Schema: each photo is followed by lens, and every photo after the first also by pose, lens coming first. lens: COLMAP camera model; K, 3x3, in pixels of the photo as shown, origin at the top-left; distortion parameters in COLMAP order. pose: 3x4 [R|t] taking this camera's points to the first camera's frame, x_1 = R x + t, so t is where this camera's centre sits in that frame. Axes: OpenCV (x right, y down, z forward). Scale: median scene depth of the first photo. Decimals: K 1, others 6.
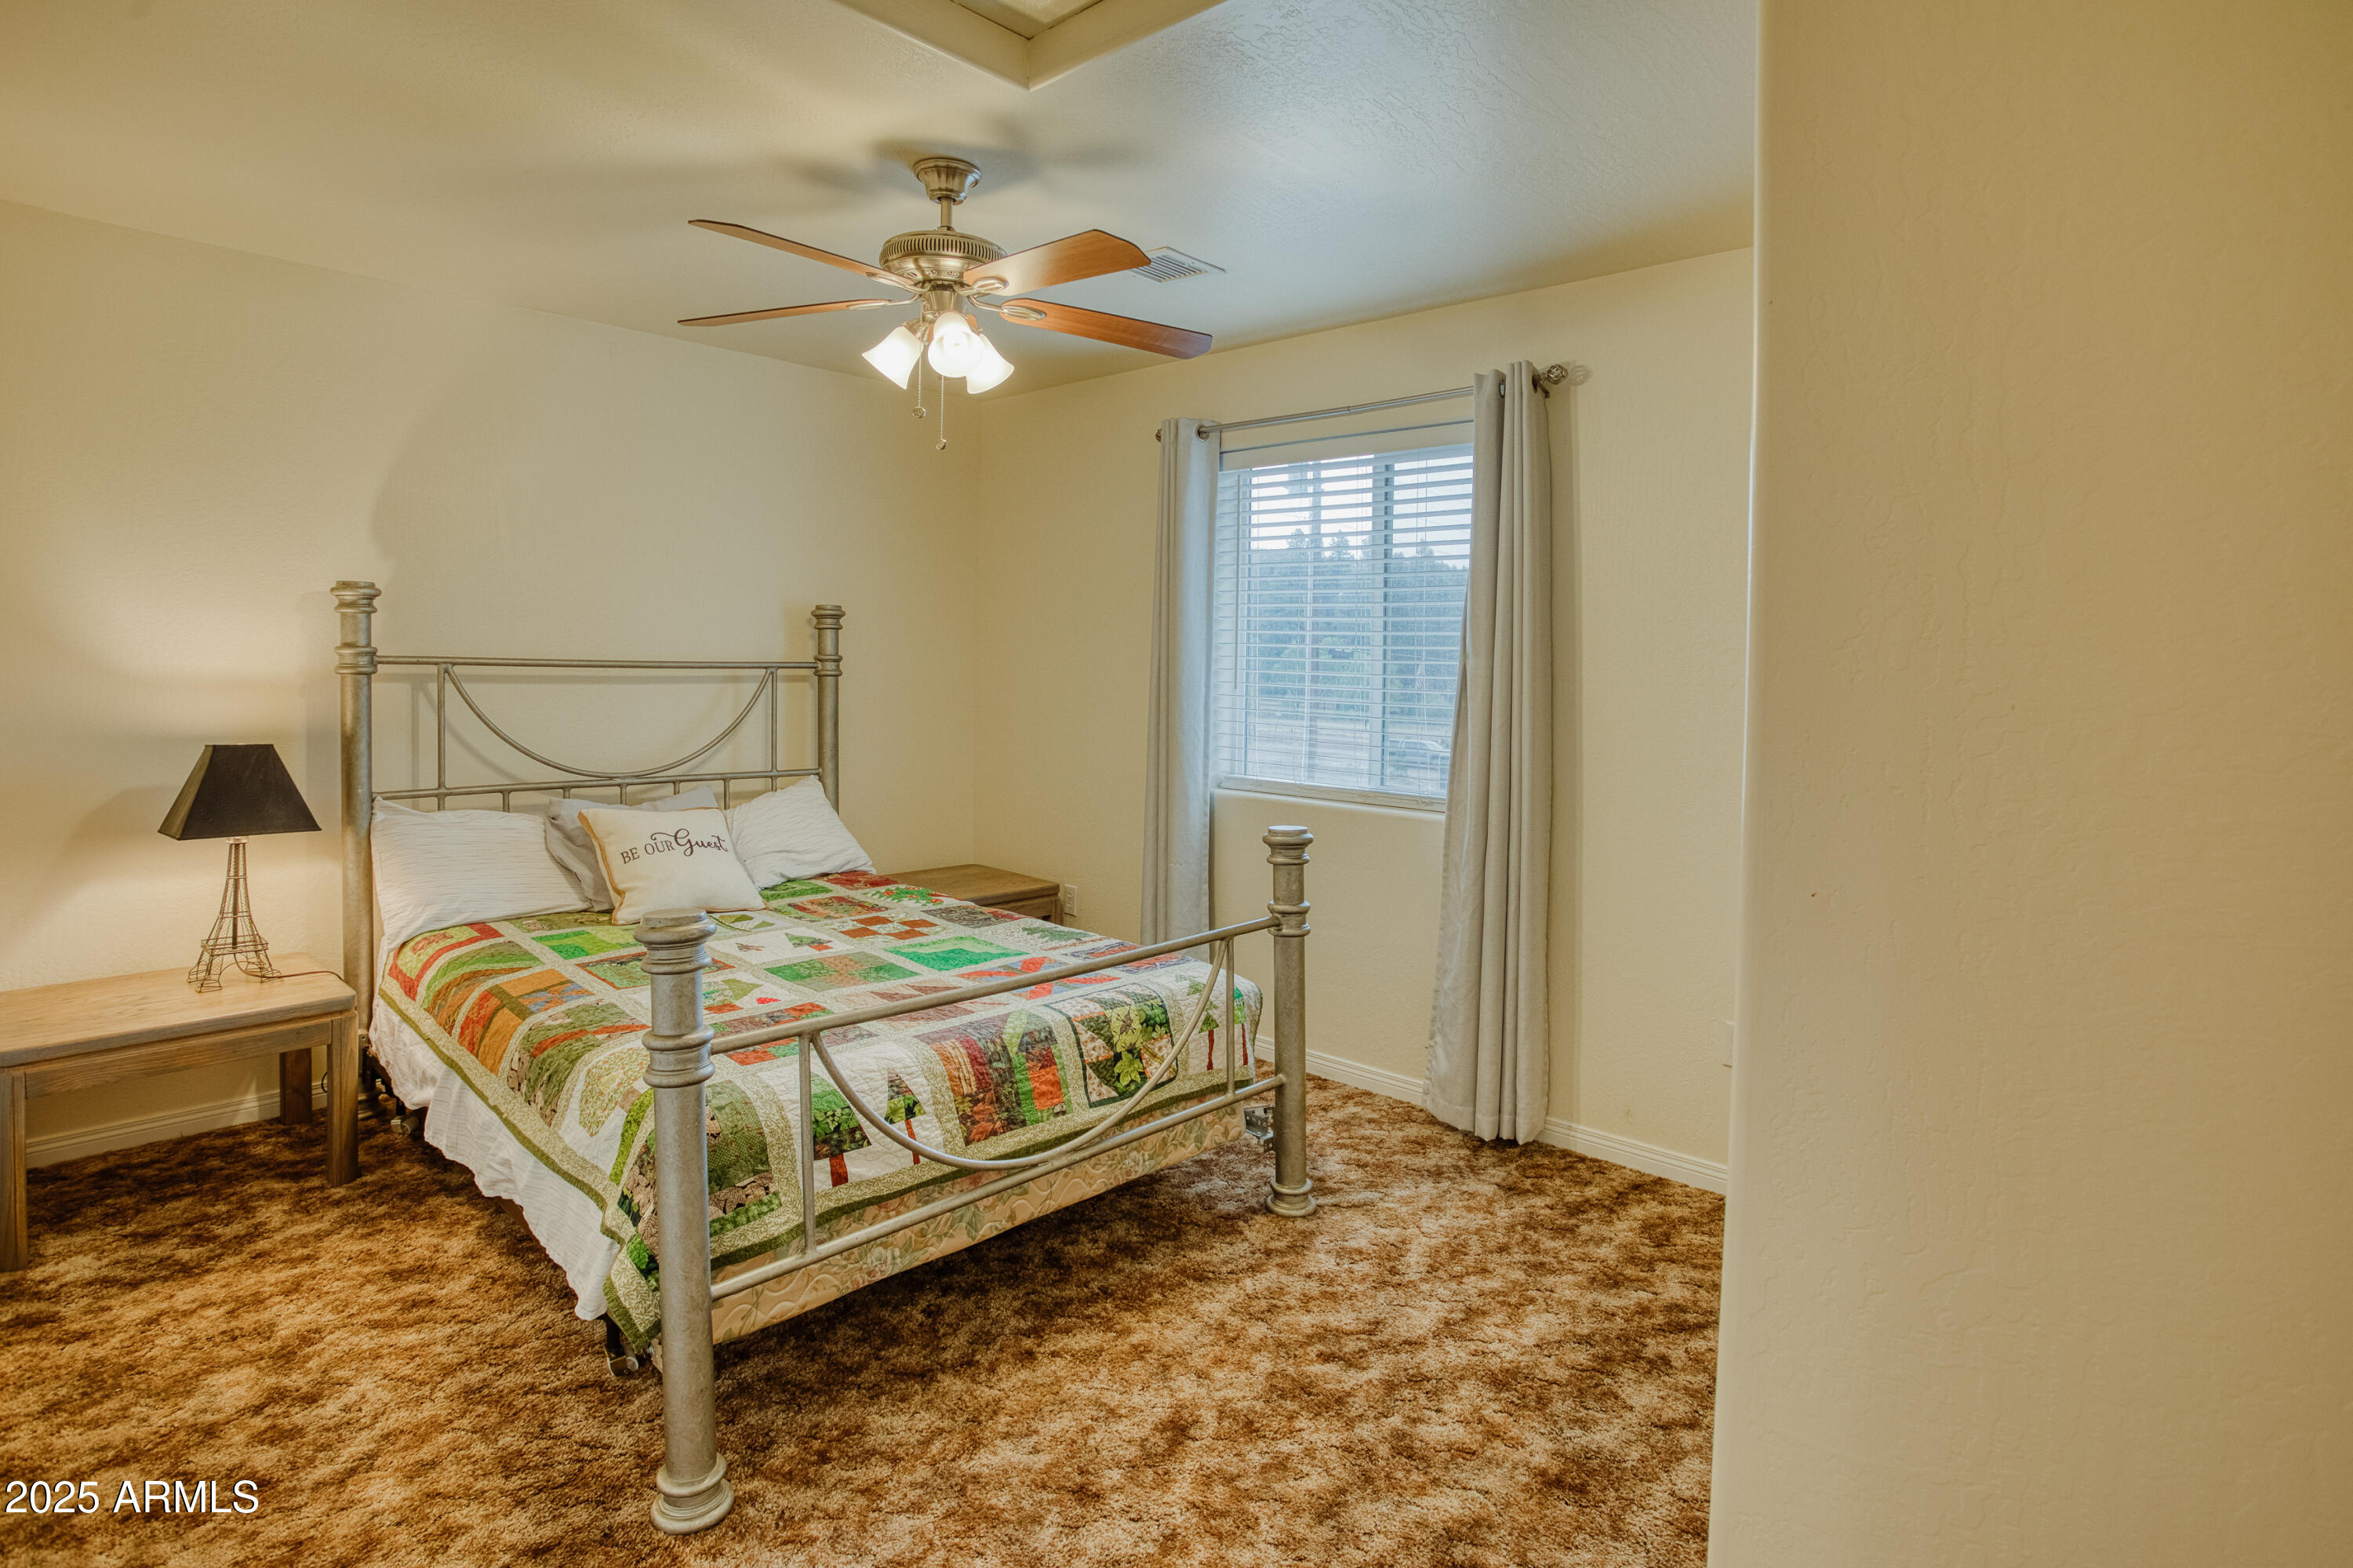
lens RADIAL K [[1198.4, 0, 1177.3], [0, 1198.4, 824.9], [0, 0, 1]] dist [-0.025556, 0.001131]
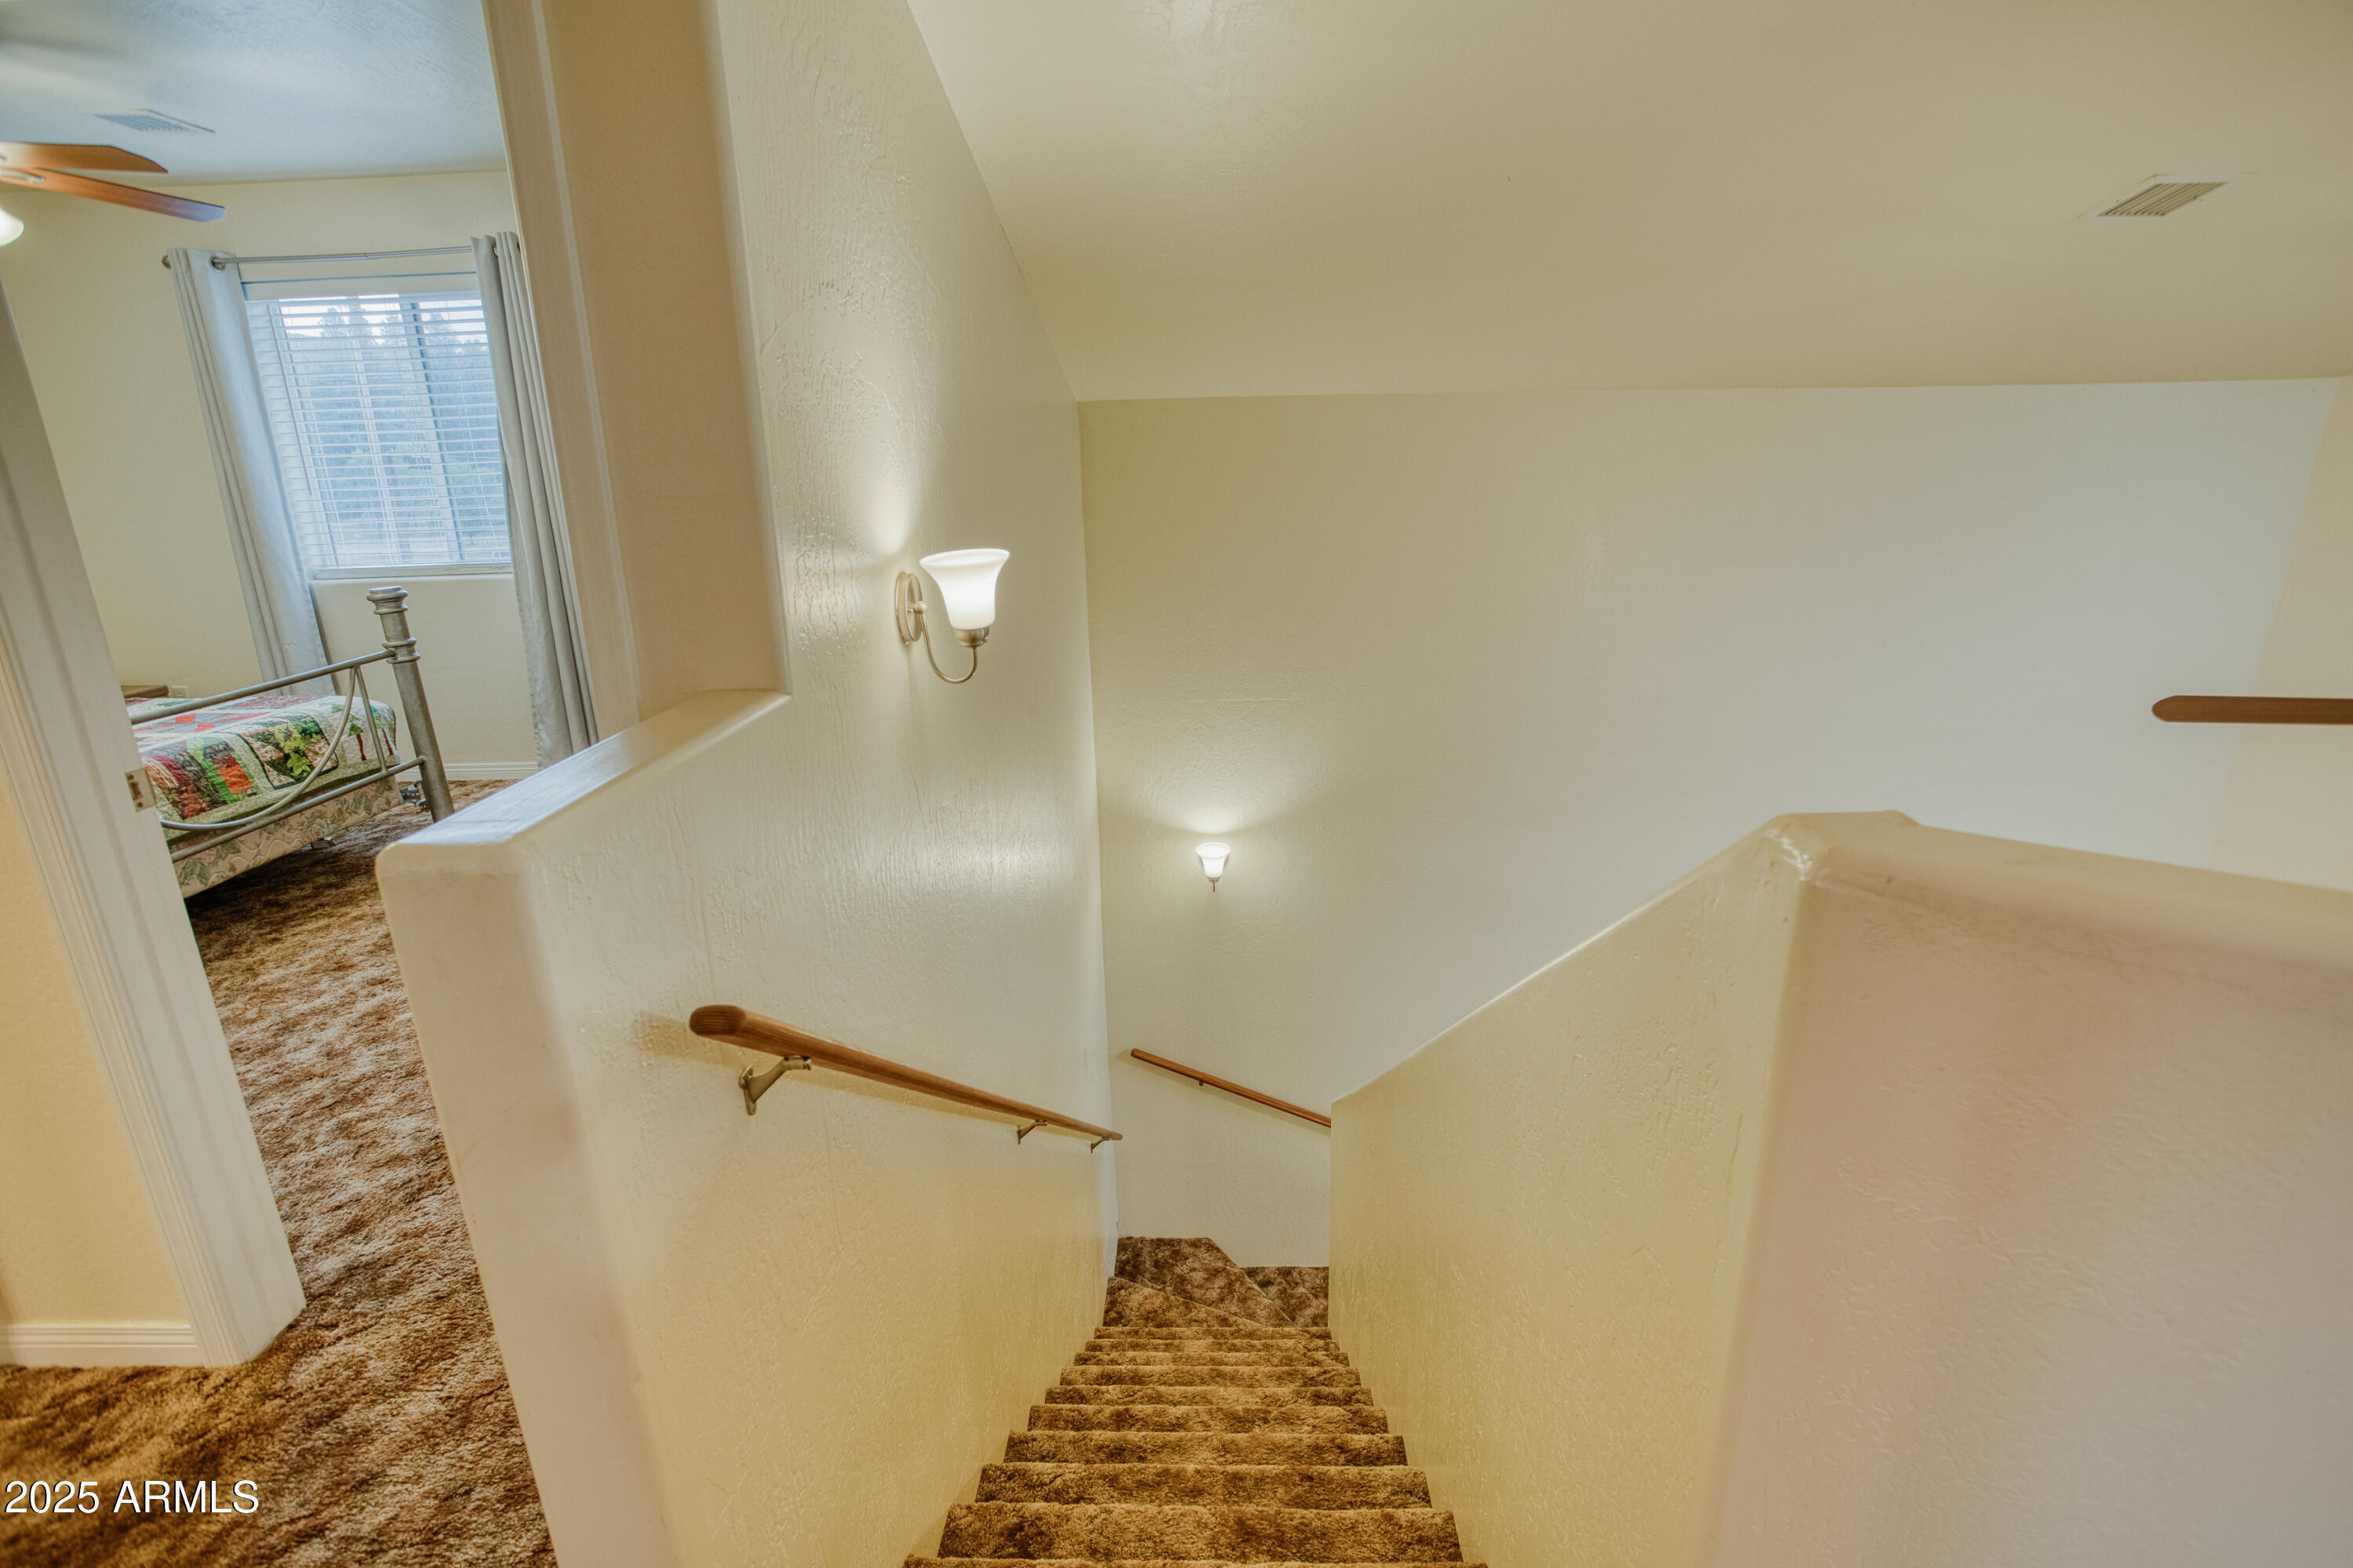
lens RADIAL K [[1198.4, 0, 1177.3], [0, 1198.4, 824.9], [0, 0, 1]] dist [-0.025556, 0.001131]
pose [[0.776273, -0.221270, 0.590289, -0.070121], [0.123690, 0.971636, 0.201557, 0.111955], [-0.618144, -0.083450, 0.781623, -0.709395]]
